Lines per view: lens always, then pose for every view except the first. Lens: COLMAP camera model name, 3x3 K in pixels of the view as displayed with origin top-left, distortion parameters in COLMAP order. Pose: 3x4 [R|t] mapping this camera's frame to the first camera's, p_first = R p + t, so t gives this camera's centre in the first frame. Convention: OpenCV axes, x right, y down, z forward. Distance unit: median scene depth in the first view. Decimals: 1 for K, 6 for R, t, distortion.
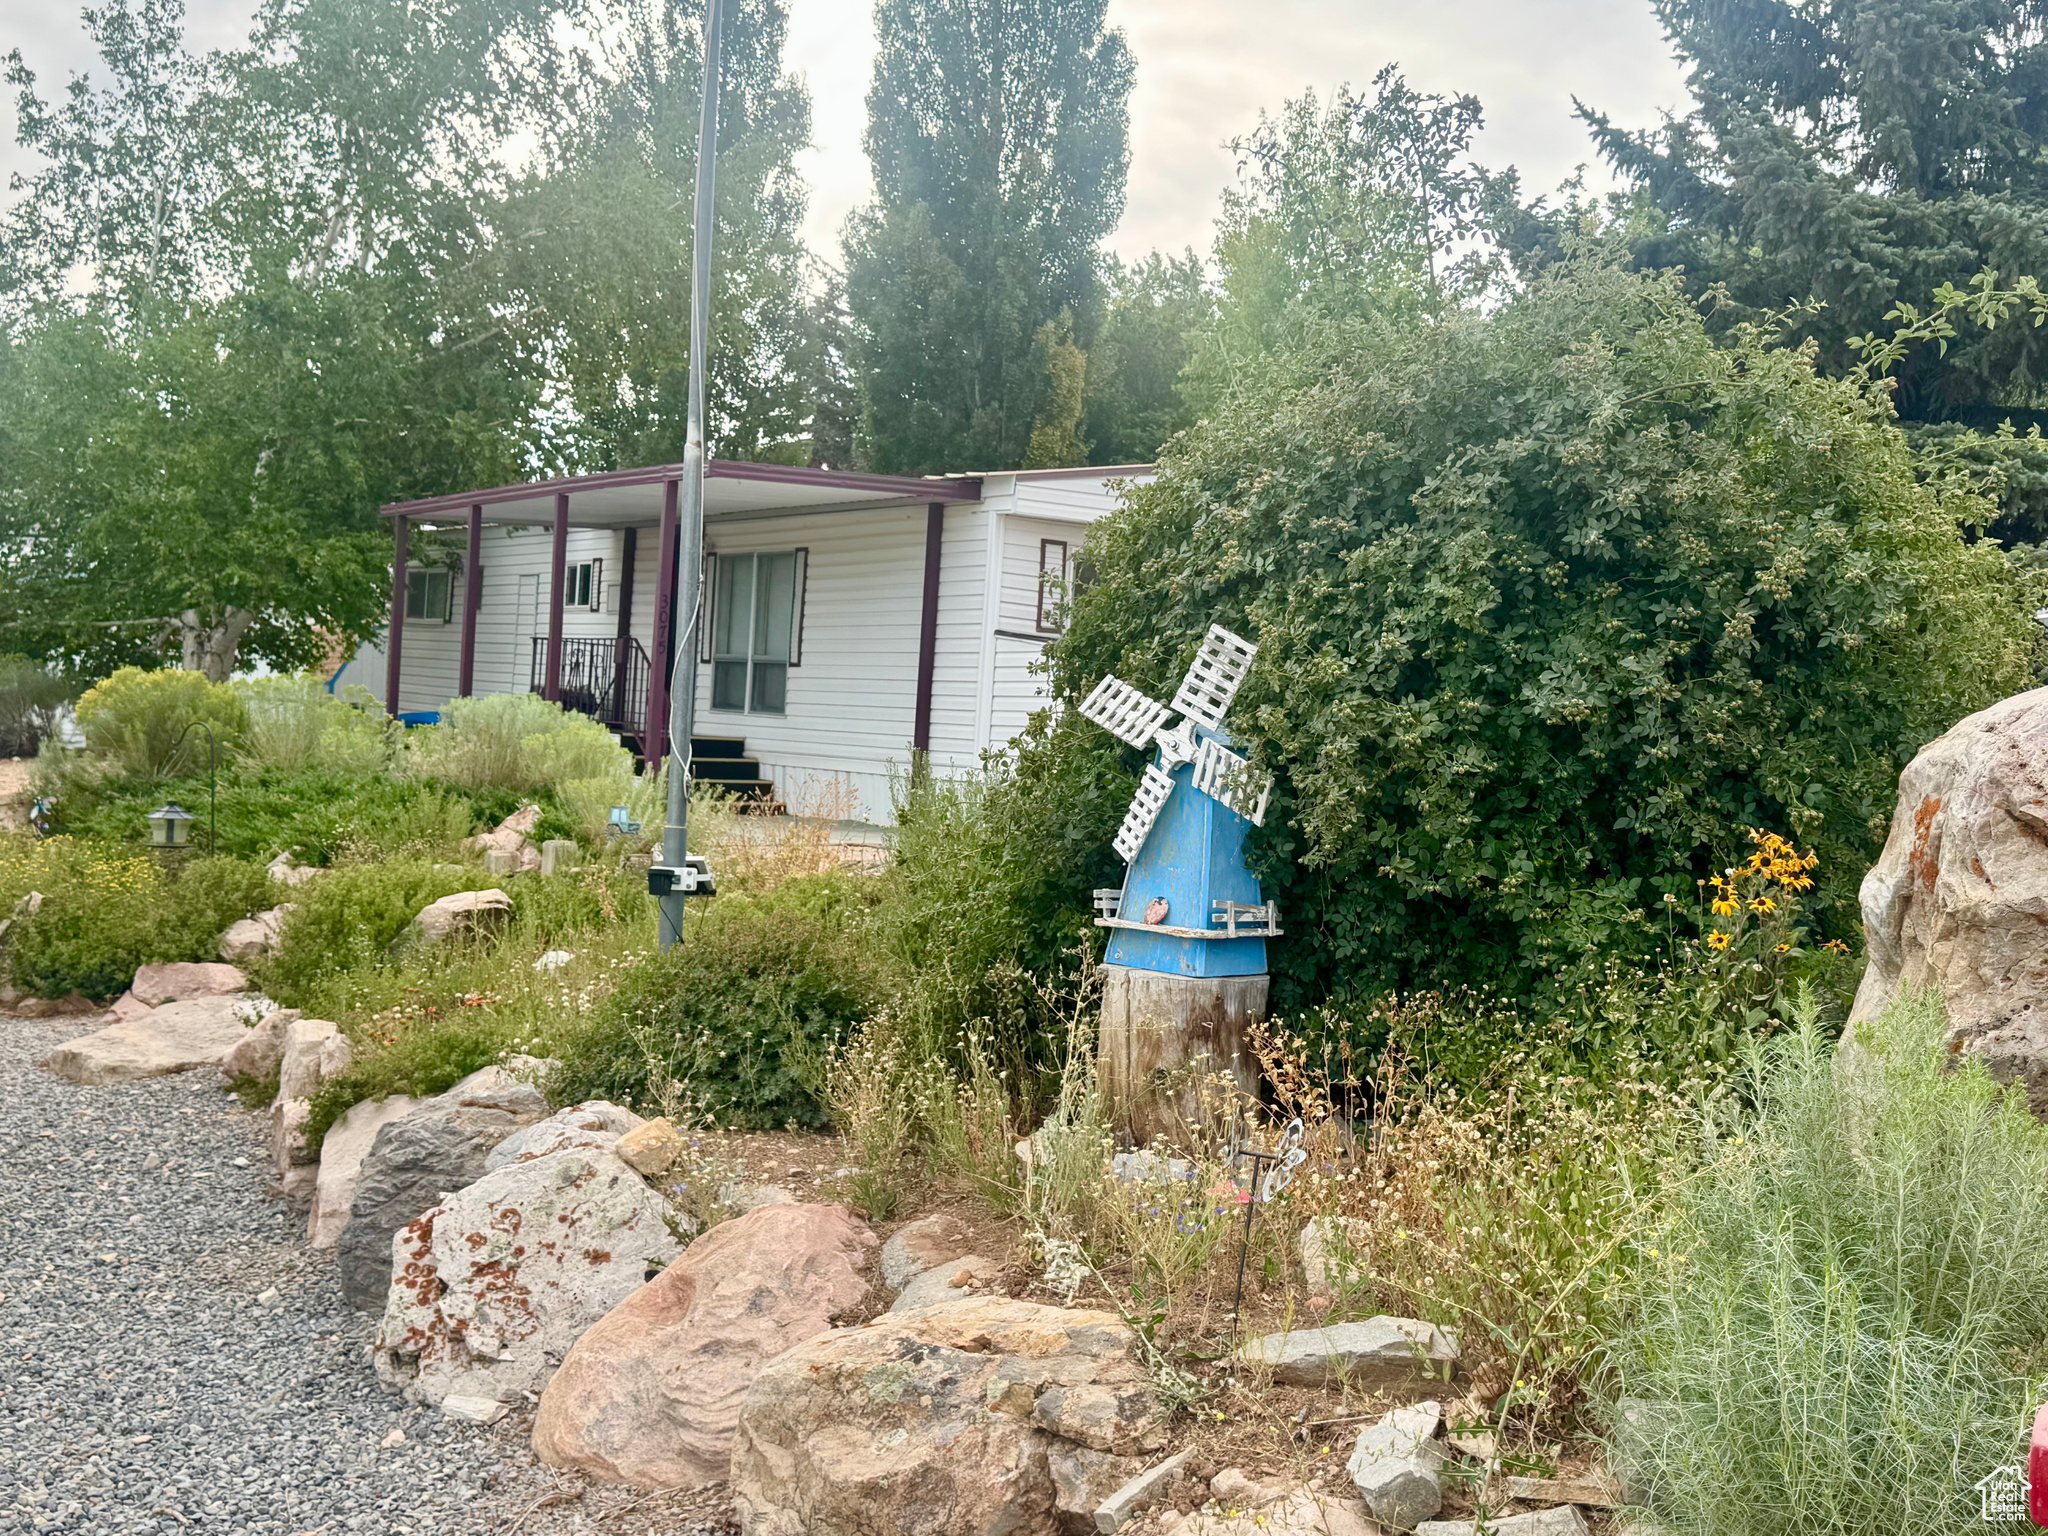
lens RADIAL K [[2383.9, 0, 1014.4], [0, 2383.9, 777.2], [0, 0, 1]] dist [0.084101, 0.000000]
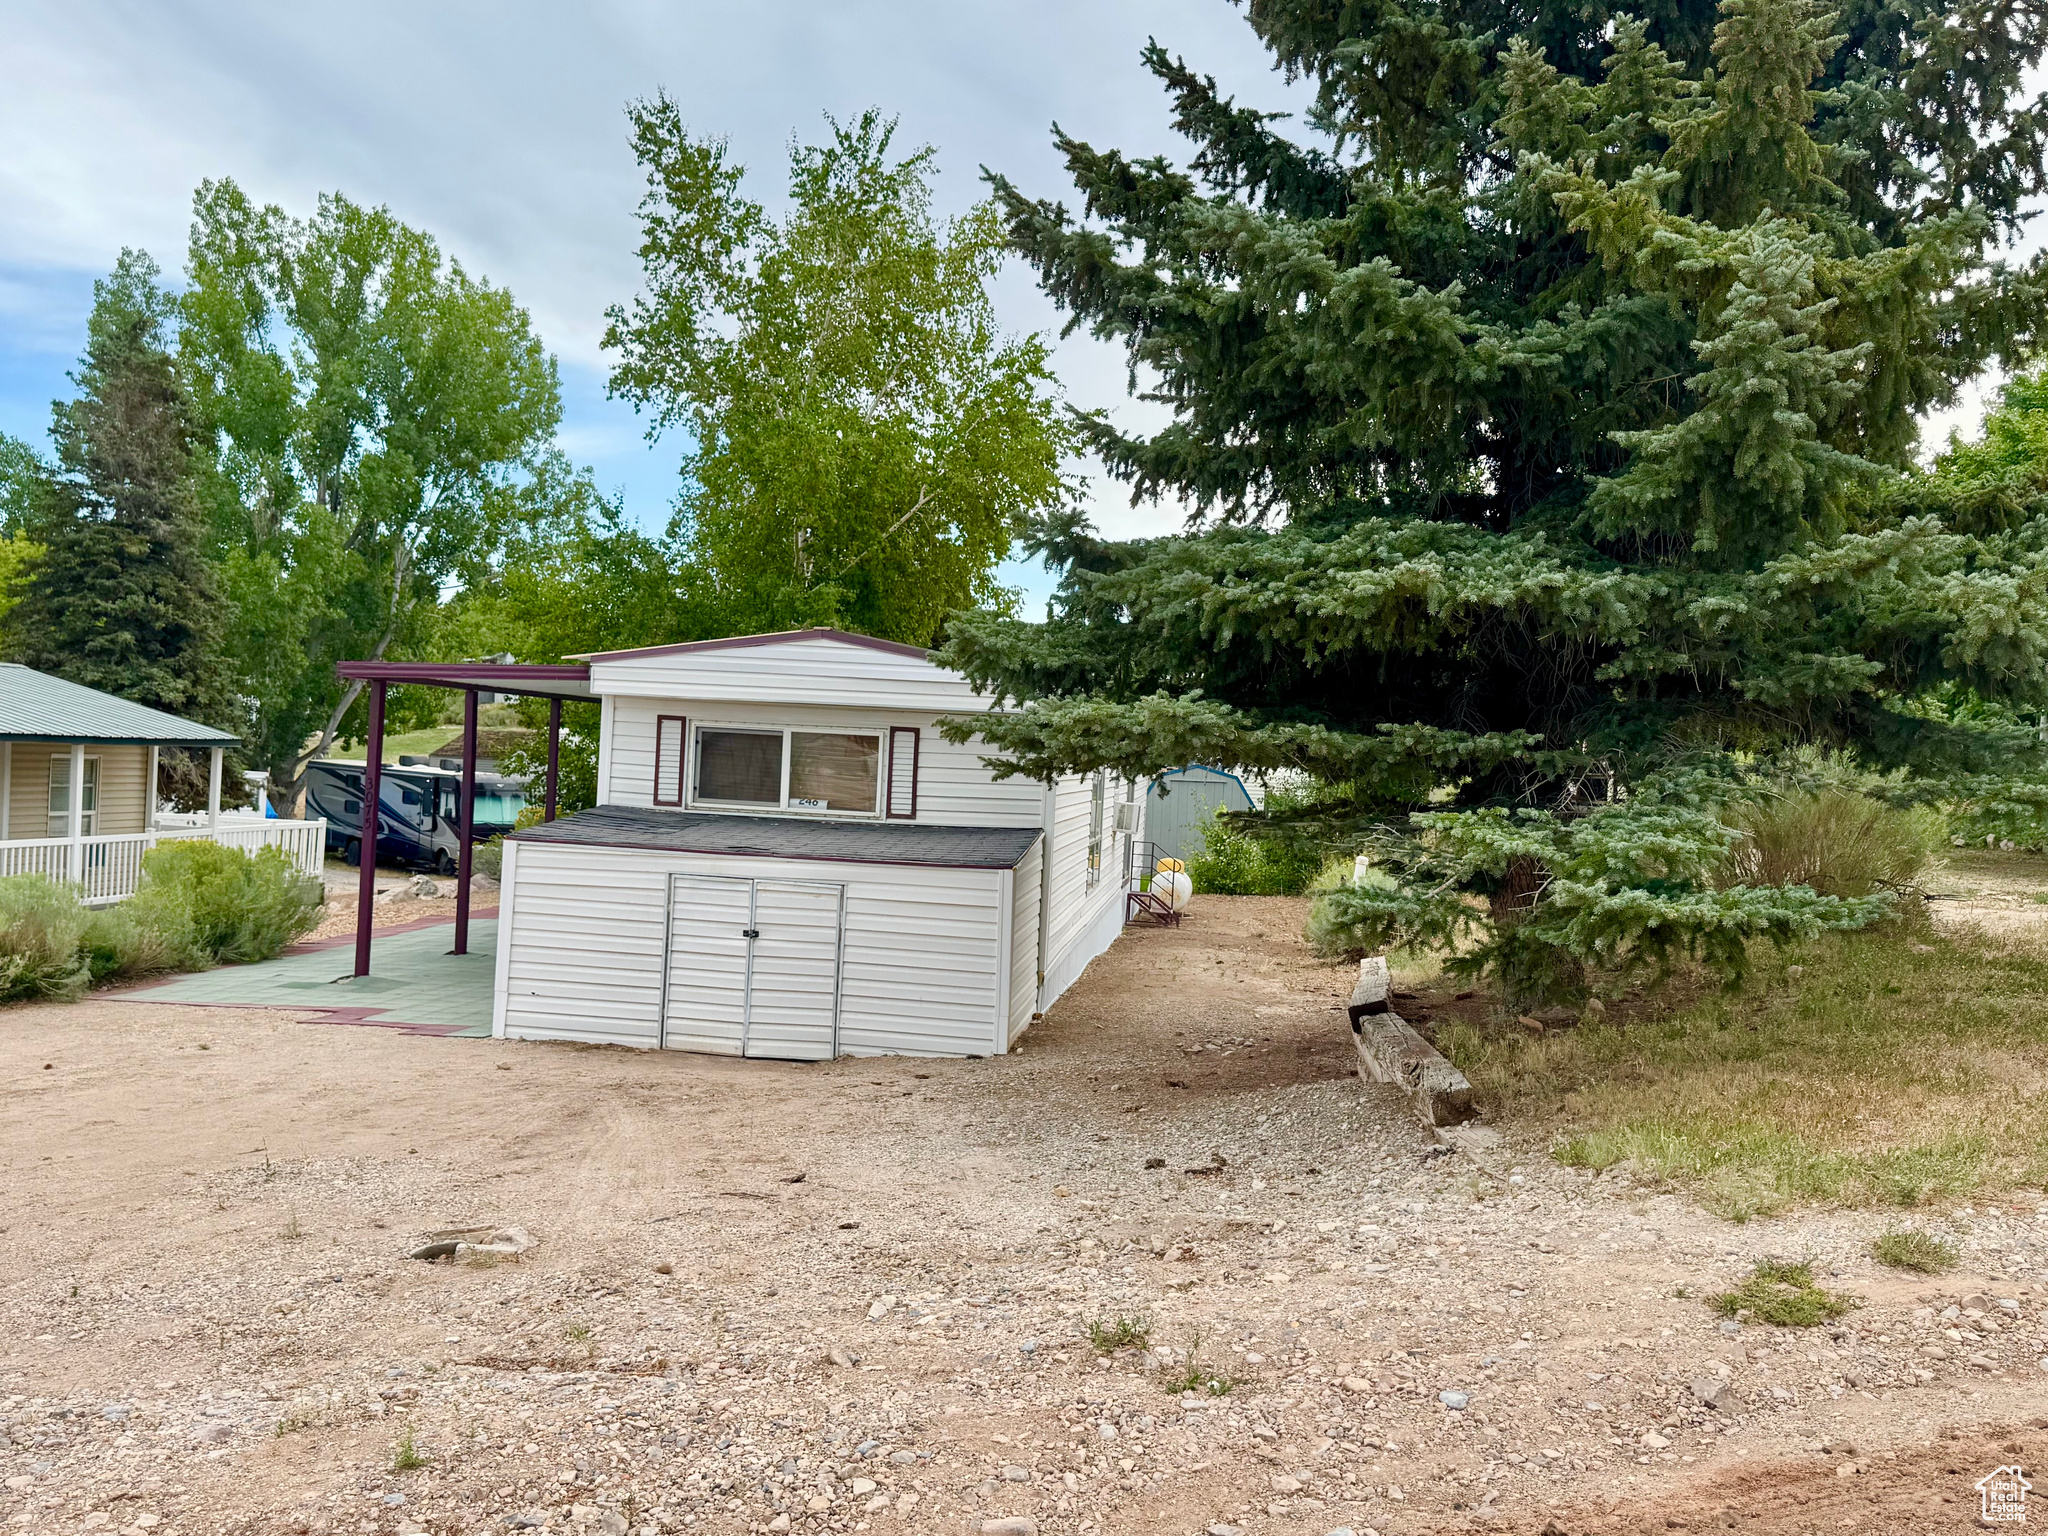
lens RADIAL K [[1851.1, 0, 1015.0], [0, 1851.1, 767.1], [0, 0, 1]] dist [0.057464, -0.019303]
pose [[0.760963, -0.016891, -0.648576, 0.480919], [-0.018274, 0.998706, -0.047450, -0.031822], [0.648538, 0.047960, 0.759670, 0.369695]]
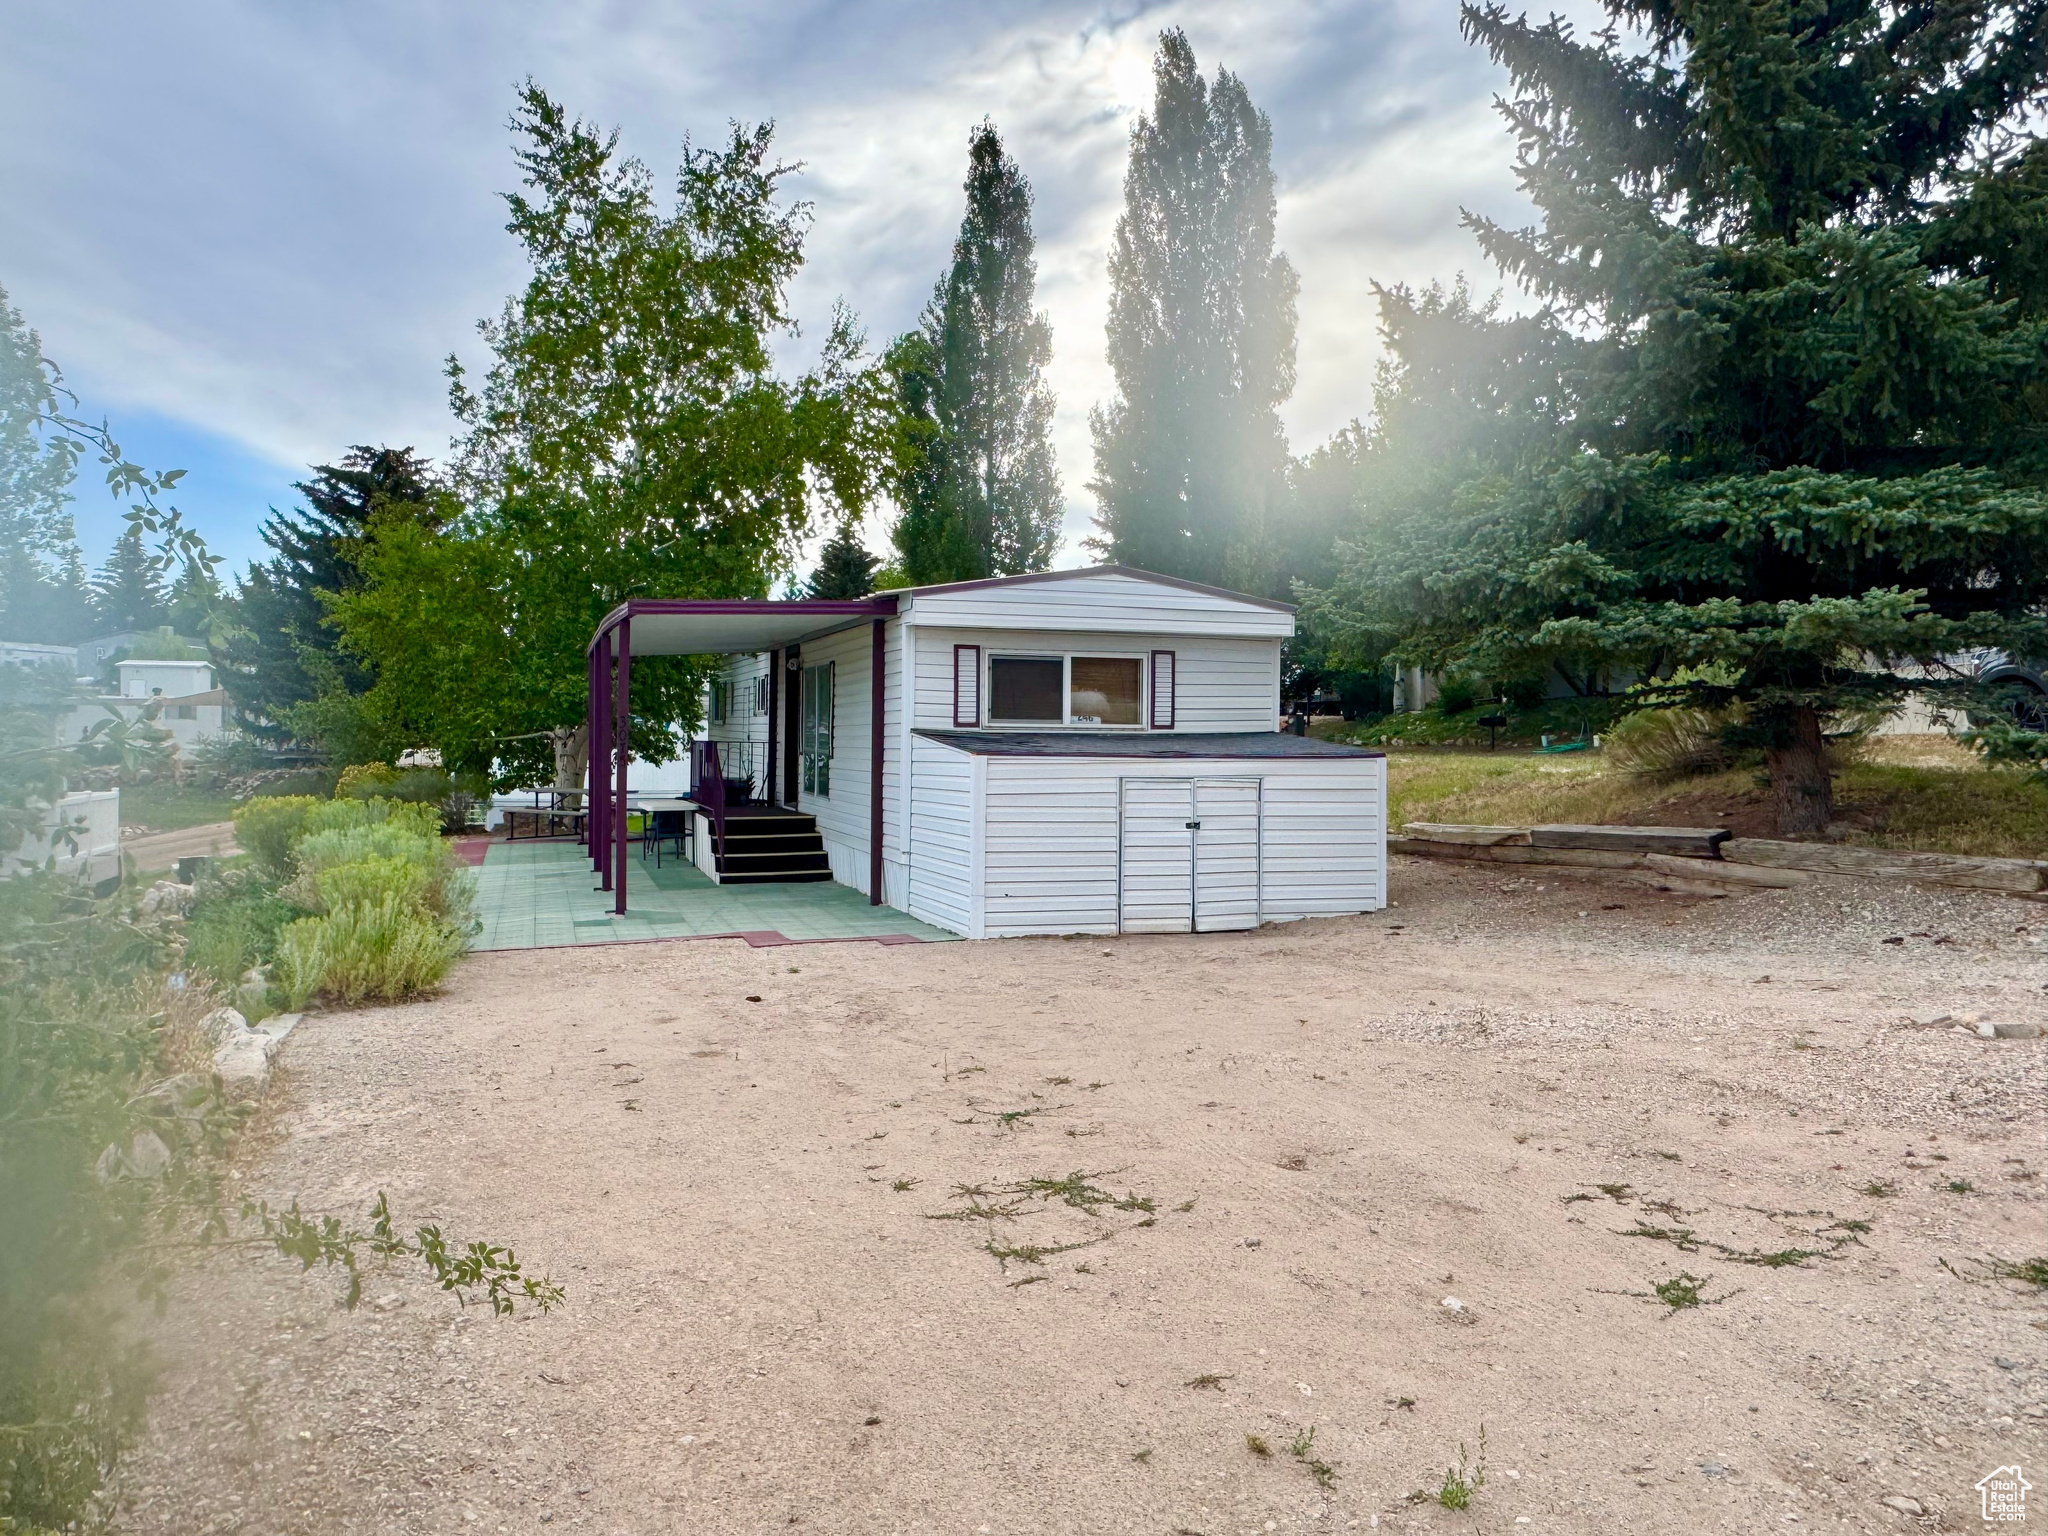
lens RADIAL K [[1482.9, 0, 1019.4], [0, 1482.9, 753.7], [0, 0, 1]] dist [0.008050, 0.016519]
pose [[0.967268, -0.048782, -0.249022, 0.159182], [0.044543, 0.998751, -0.022632, -0.023359], [0.249815, 0.010799, 0.968233, 0.246066]]
